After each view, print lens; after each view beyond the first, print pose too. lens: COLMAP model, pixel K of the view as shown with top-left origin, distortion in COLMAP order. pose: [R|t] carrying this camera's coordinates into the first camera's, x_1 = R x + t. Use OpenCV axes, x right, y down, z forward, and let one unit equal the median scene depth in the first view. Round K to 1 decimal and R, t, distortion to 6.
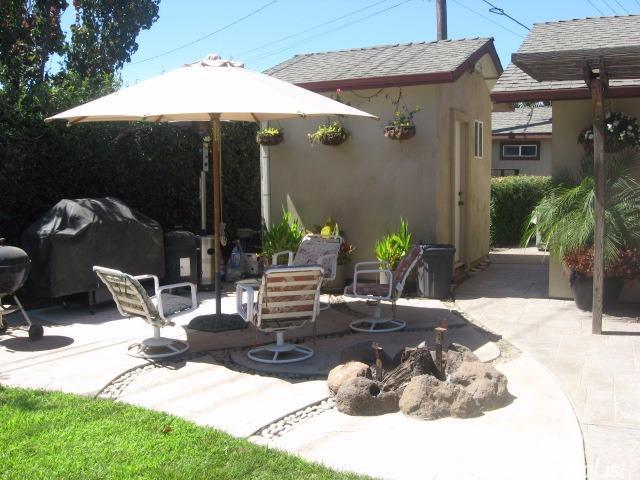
lens RADIAL K [[663.6, 0, 322.8], [0, 663.6, 241.3], [0, 0, 1]] dist [-0.109549, 0.000000]
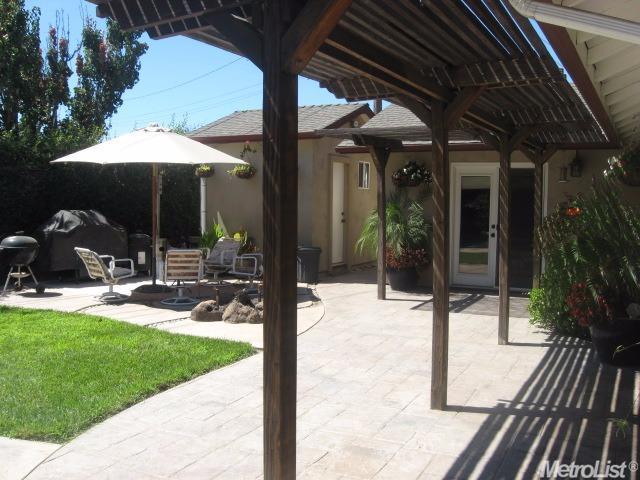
lens RADIAL K [[663.6, 0, 316.6], [0, 663.6, 238.0], [0, 0, 1]] dist [-0.109549, 0.000000]
pose [[0.999441, 0.024089, -0.023161, 0.242199], [-0.025041, 0.998816, -0.041710, 0.050818], [0.022129, 0.042267, 0.998861, -0.526515]]
